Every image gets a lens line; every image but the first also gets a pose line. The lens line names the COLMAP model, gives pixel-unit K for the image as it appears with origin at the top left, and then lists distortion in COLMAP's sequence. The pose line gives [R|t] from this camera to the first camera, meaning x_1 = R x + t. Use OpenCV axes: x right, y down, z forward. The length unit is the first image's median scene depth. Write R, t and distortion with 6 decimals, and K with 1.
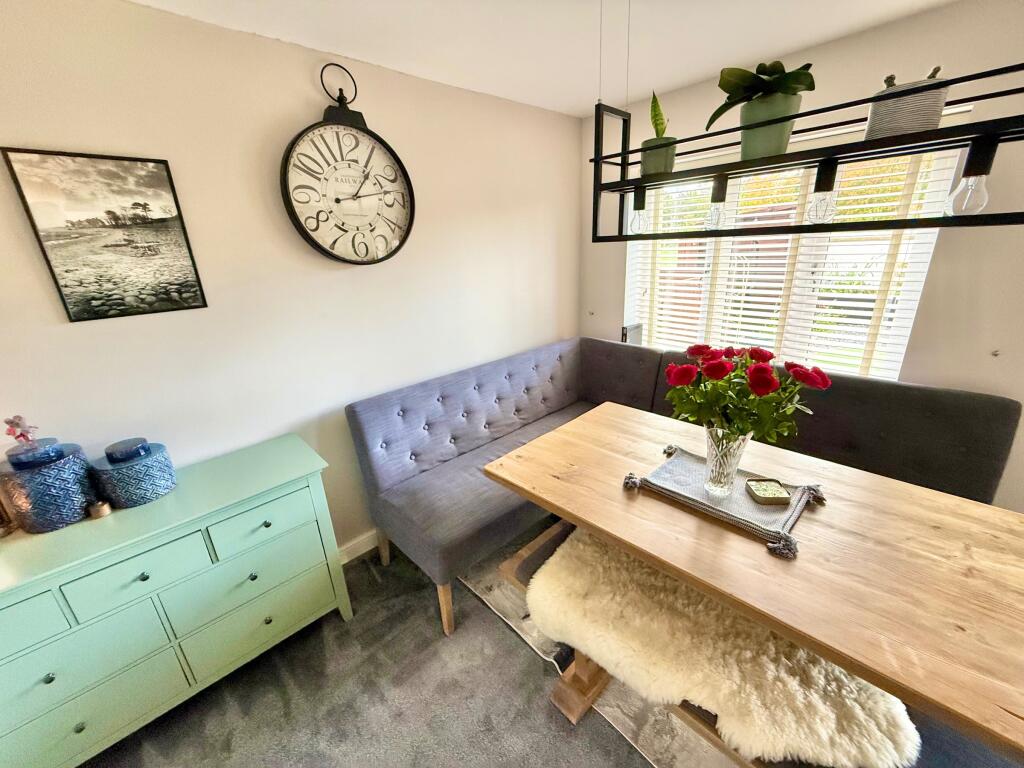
lens RADIAL K [[408.1, 0, 508.2], [0, 408.1, 385.0], [0, 0, 1]] dist [-0.000014, 0.000860]
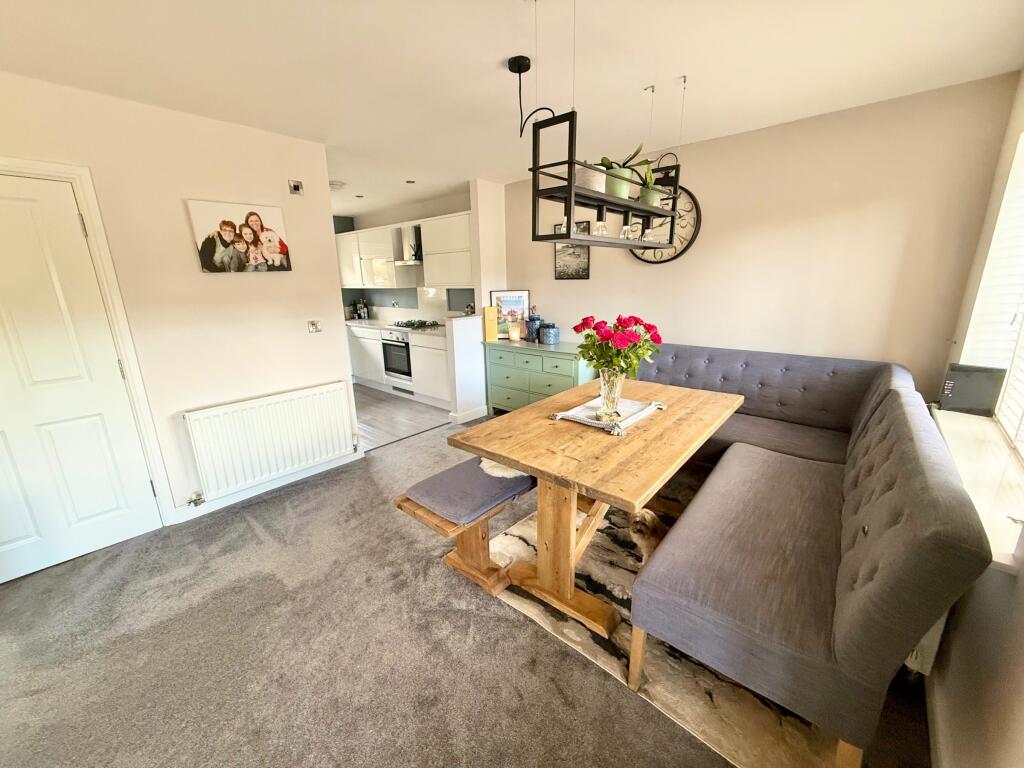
lens RADIAL K [[408.1, 0, 505.8], [0, 408.1, 383.4], [0, 0, 1]] dist [-0.000014, 0.000860]
pose [[0.079587, 0.303115, -0.949625, 1.914157], [-0.310865, 0.912685, 0.265271, -0.138492], [0.947116, 0.274093, 0.166866, 0.365396]]
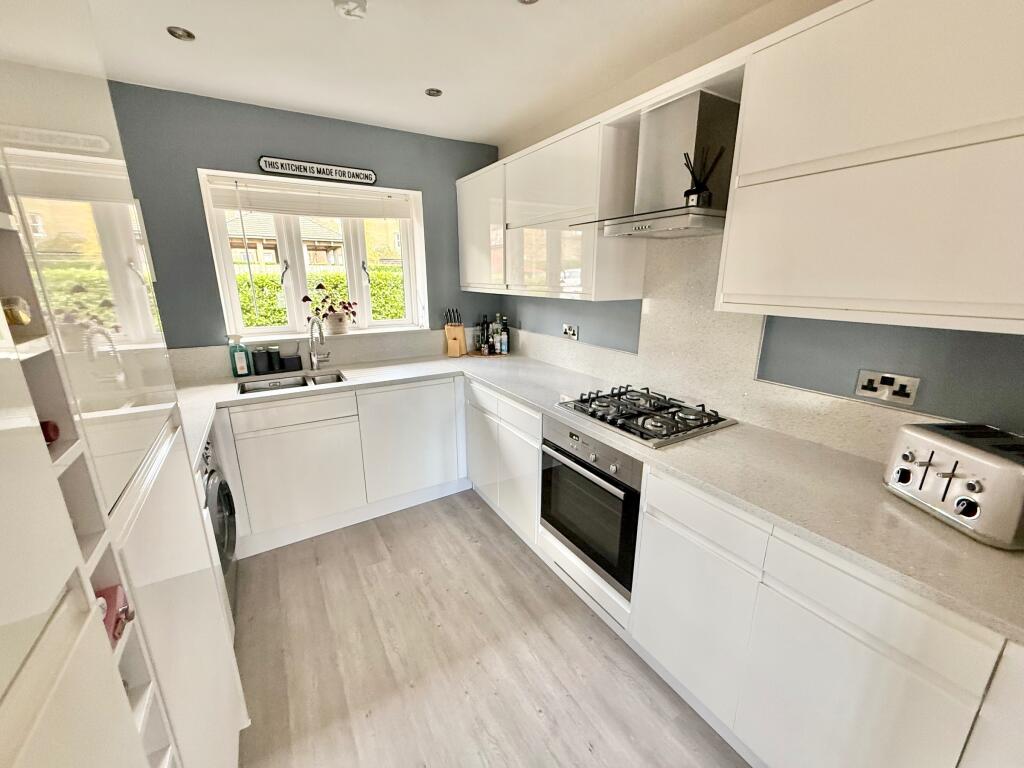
lens RADIAL K [[408.1, 0, 511.7], [0, 408.1, 384.7], [0, 0, 1]] dist [-0.000014, 0.000860]
pose [[-0.215459, 0.303635, -0.928107, -0.487986], [-0.308544, 0.880572, 0.359712, 0.200933], [0.926487, 0.363866, -0.096043, -0.199759]]
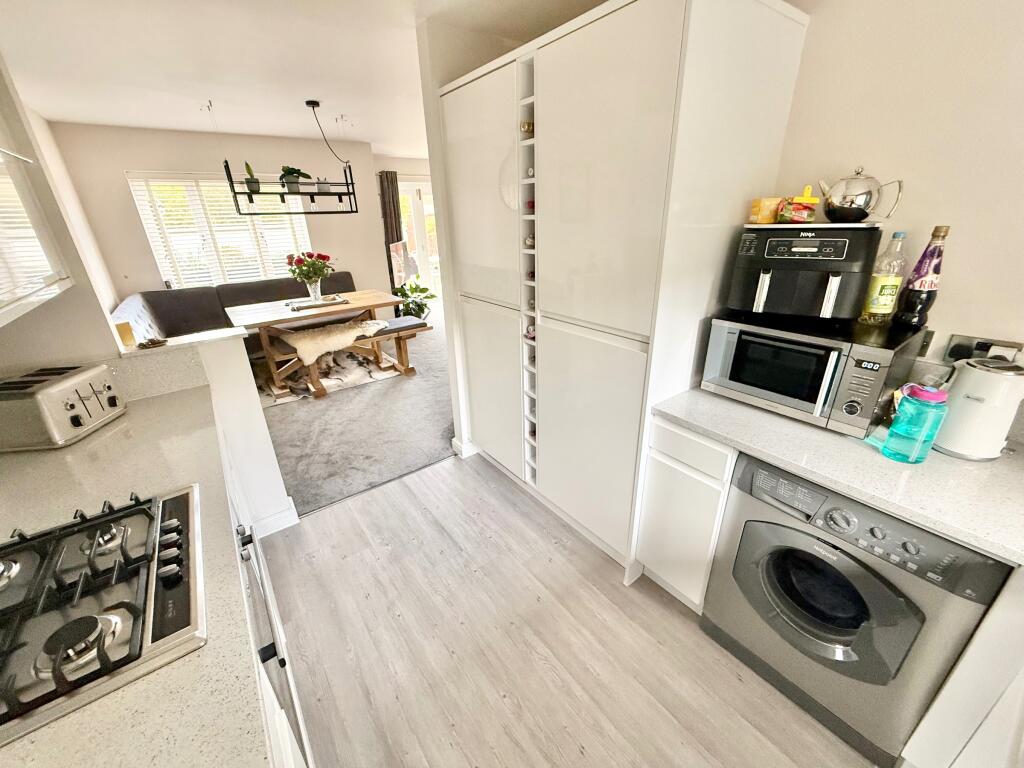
lens RADIAL K [[408.1, 0, 518.3], [0, 408.1, 382.7], [0, 0, 1]] dist [-0.000014, 0.000860]
pose [[0.108866, -0.333740, 0.936358, -2.035902], [0.343563, 0.896541, 0.279604, 0.403561], [-0.932798, 0.291259, 0.212264, -0.721512]]
